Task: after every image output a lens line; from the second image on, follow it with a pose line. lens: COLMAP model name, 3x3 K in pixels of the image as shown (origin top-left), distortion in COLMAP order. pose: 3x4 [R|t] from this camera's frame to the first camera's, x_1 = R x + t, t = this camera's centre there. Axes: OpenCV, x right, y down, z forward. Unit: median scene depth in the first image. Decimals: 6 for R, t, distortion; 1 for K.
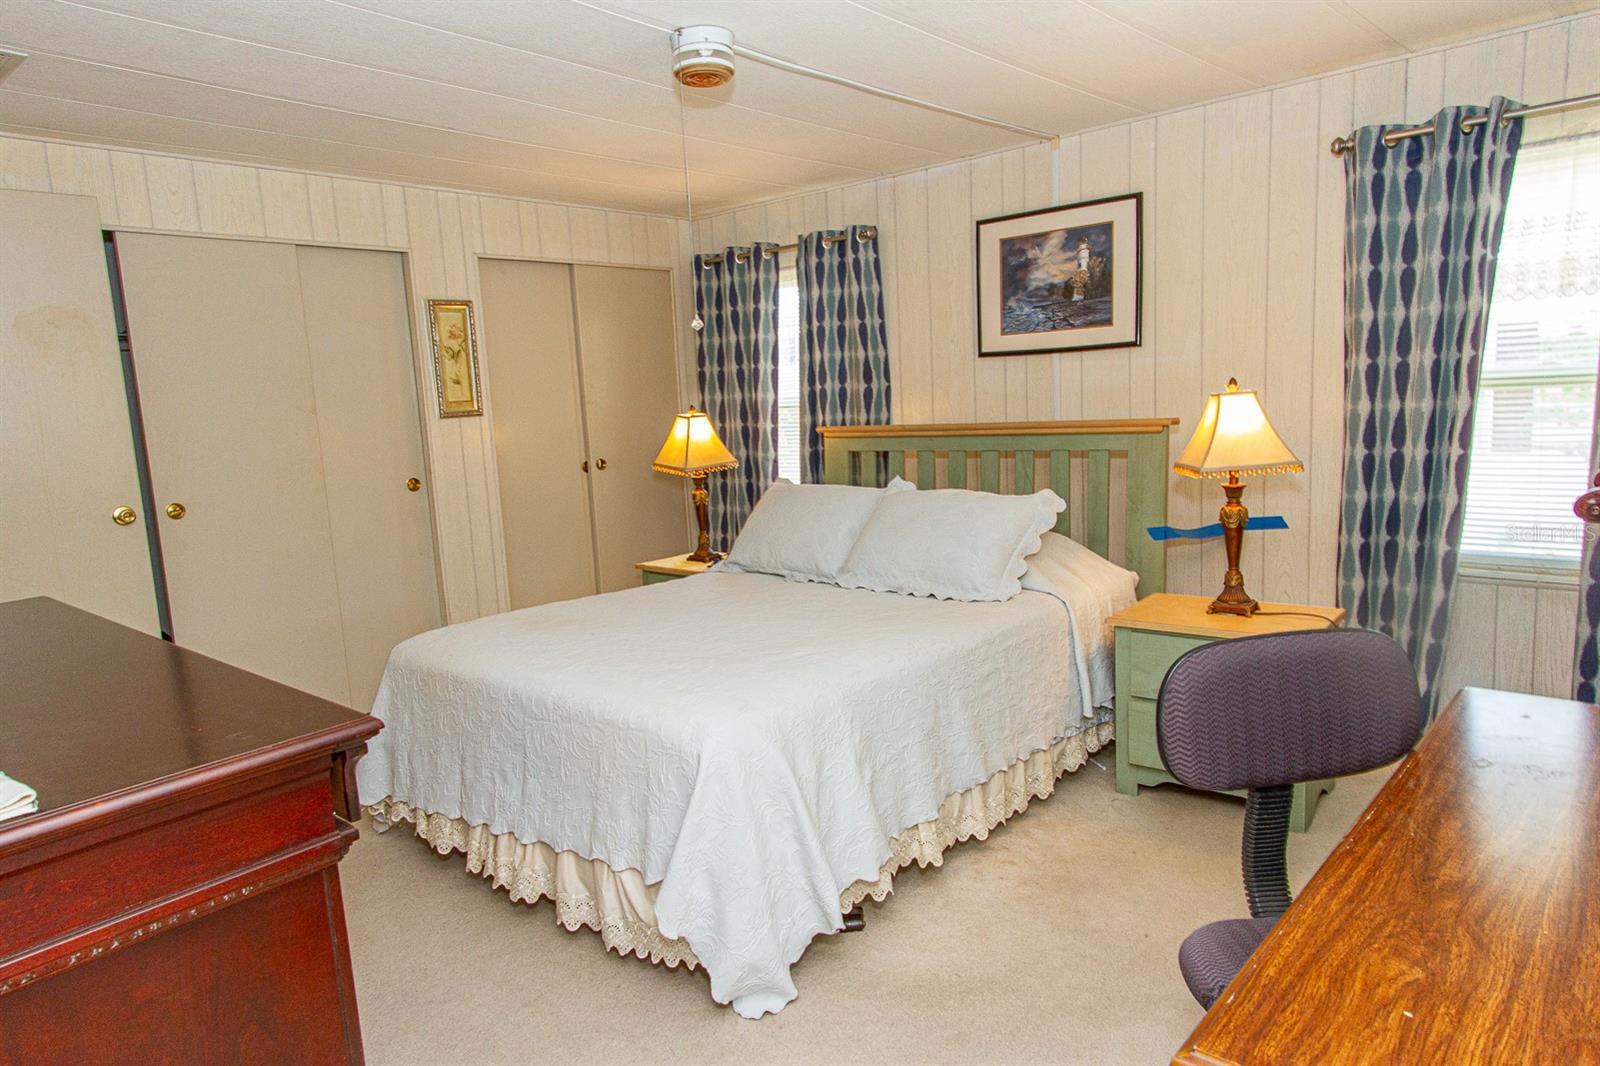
lens RADIAL K [[1015.7, 0, 798.7], [0, 1015.7, 528.0], [0, 0, 1]] dist [0.032992, -0.003691]
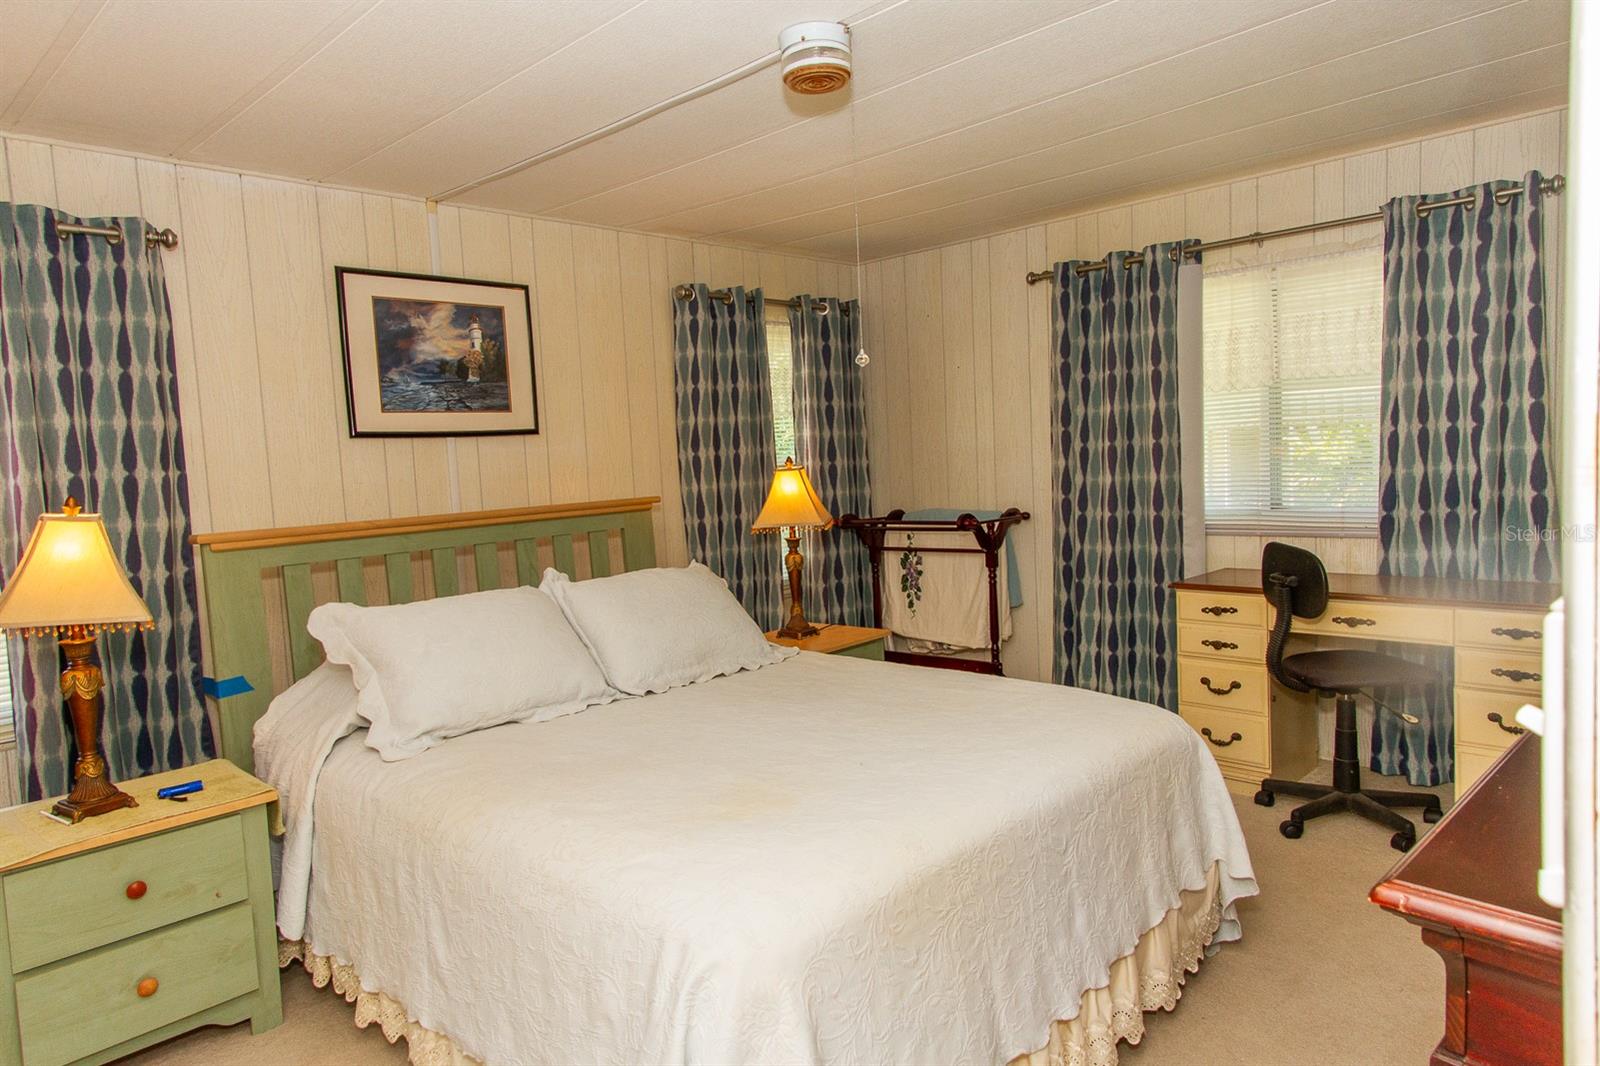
lens RADIAL K [[1015.7, 0, 787.6], [0, 1015.7, 534.7], [0, 0, 1]] dist [0.032992, -0.003691]
pose [[0.057729, -0.043139, 0.997400, -0.637449], [0.170165, 0.984871, 0.032748, -0.067038], [-0.983723, 0.167832, 0.064197, 0.675439]]
